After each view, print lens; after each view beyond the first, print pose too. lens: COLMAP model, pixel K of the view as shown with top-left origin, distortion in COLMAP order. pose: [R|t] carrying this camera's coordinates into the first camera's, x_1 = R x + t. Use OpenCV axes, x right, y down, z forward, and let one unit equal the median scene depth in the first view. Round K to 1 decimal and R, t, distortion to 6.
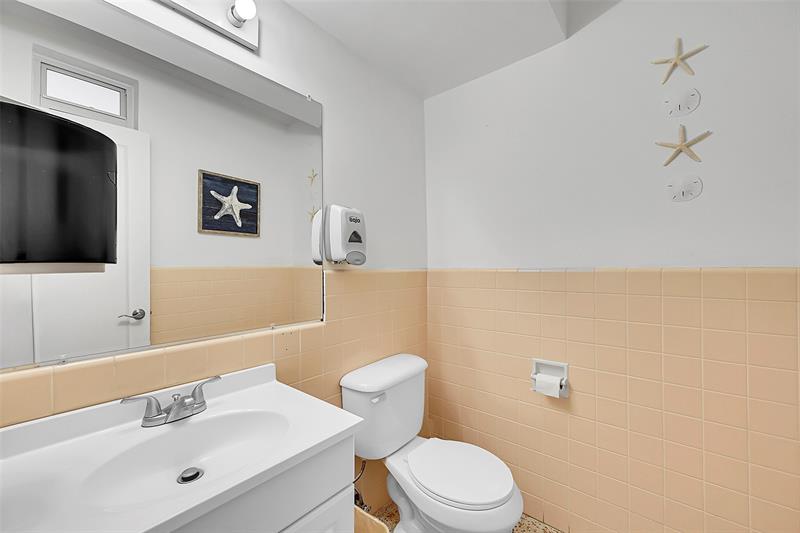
lens RADIAL K [[313.6, 0, 399.5], [0, 313.6, 267.2], [0, 0, 1]] dist [-0.001597, -0.000099]
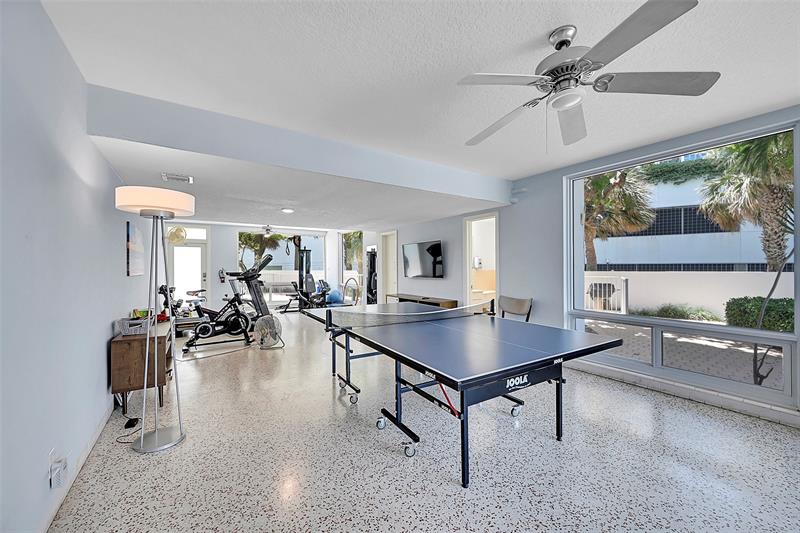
lens RADIAL K [[313.6, 0, 400.4], [0, 313.6, 265.7], [0, 0, 1]] dist [-0.001597, -0.000099]
pose [[0.952895, 0.001436, -0.303298, 0.195298], [-0.000783, 0.999997, 0.002274, -0.064973], [0.303300, -0.001929, 0.952893, -4.589266]]
